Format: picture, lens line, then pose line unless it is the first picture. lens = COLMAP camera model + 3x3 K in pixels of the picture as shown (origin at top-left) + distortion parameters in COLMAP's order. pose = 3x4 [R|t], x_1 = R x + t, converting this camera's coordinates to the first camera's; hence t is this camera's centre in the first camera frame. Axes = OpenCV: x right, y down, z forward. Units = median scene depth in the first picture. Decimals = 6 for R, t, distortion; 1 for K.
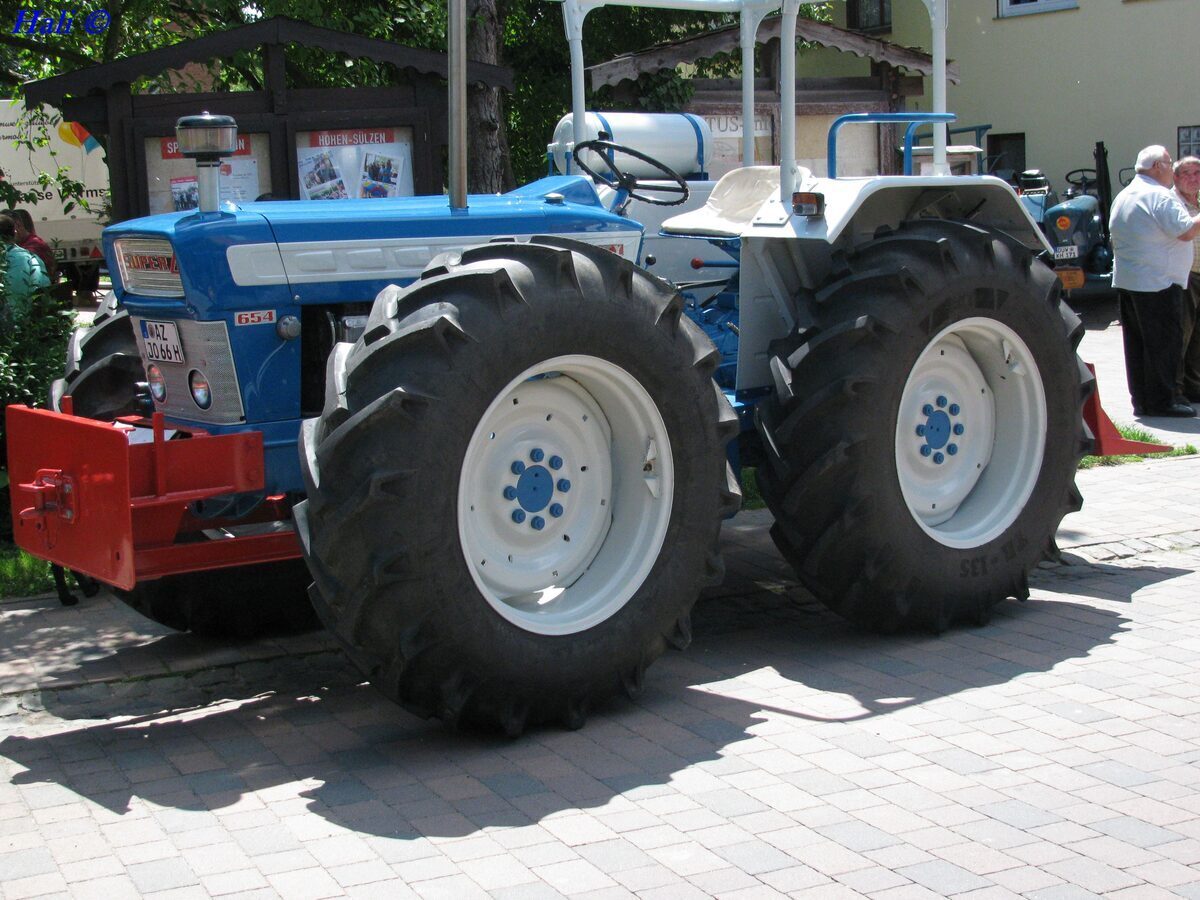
lens RADIAL K [[1956.2, 0, 600.2], [0, 1956.2, 452.5], [0, 0, 1]] dist [-0.017119, 0.000000]
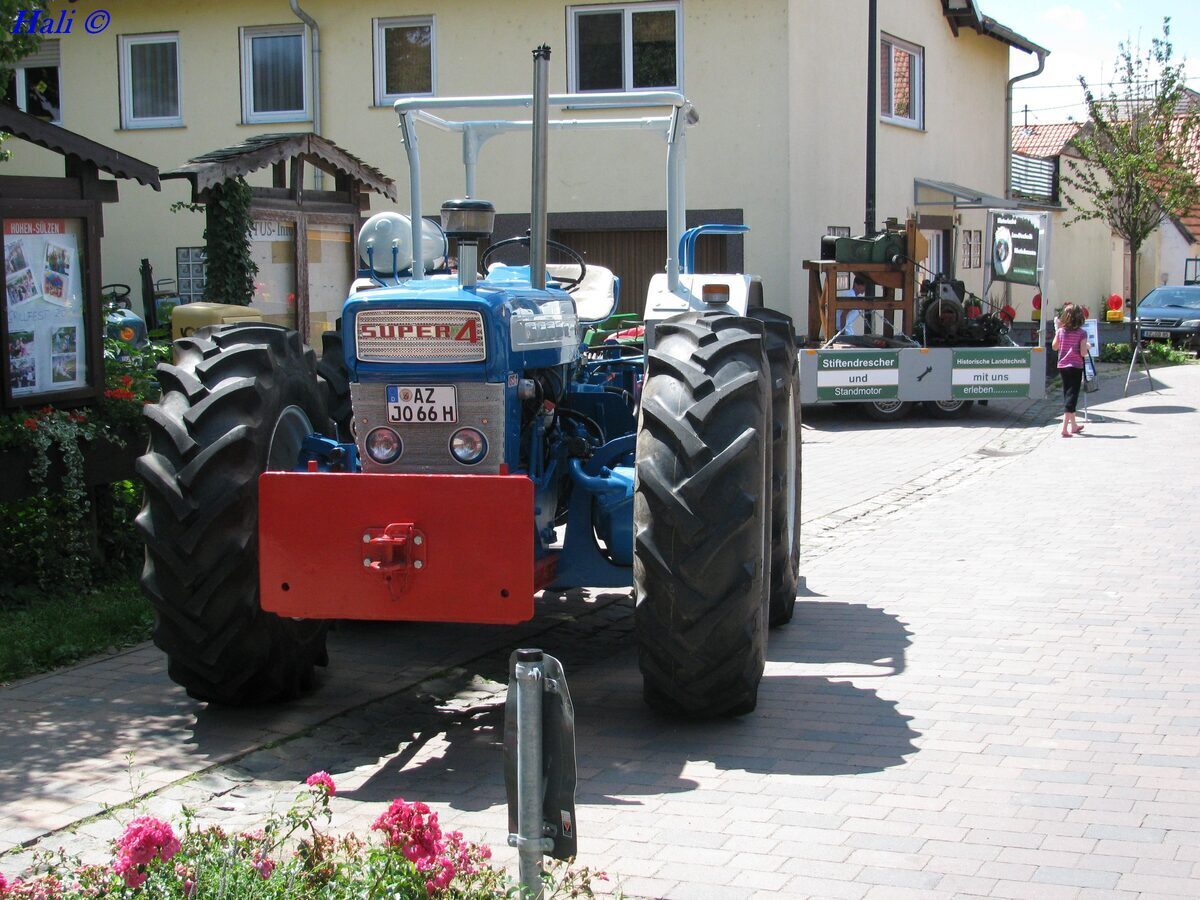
lens RADIAL K [[1956.2, 0, 599.5], [0, 1956.2, 448.0], [0, 0, 1]] dist [-0.017119, 0.000000]
pose [[0.759787, -0.033141, 0.649327, -0.763455], [0.076555, 0.996313, -0.038728, 0.015858], [-0.645649, 0.079134, 0.759523, 0.091715]]
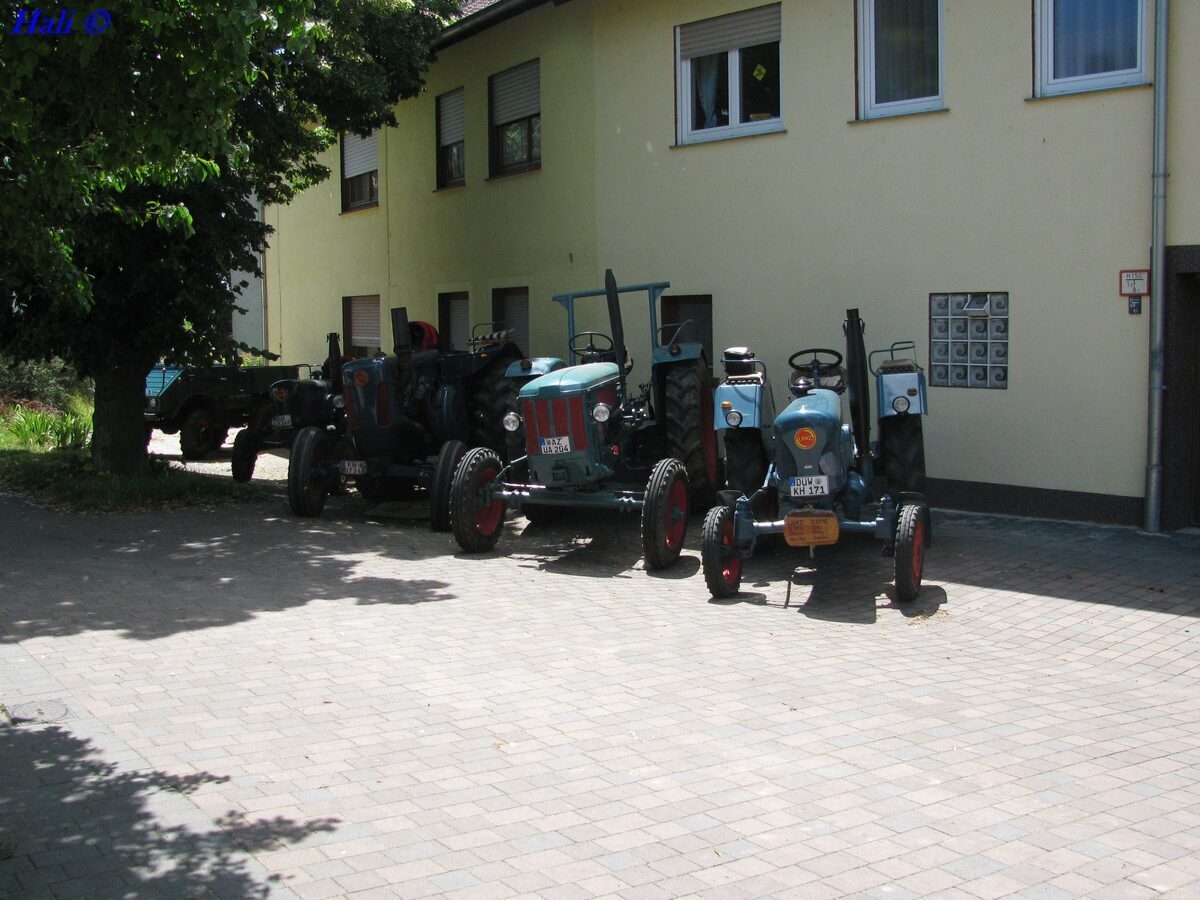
lens RADIAL K [[1322.1, 0, 601.7], [0, 1322.1, 444.9], [0, 0, 1]] dist [-0.133202, 0.000000]
pose [[0.983123, 0.015519, 0.182285, 0.290974], [-0.005794, 0.998537, -0.053761, -0.272296], [-0.182853, 0.051798, 0.981775, 1.779544]]
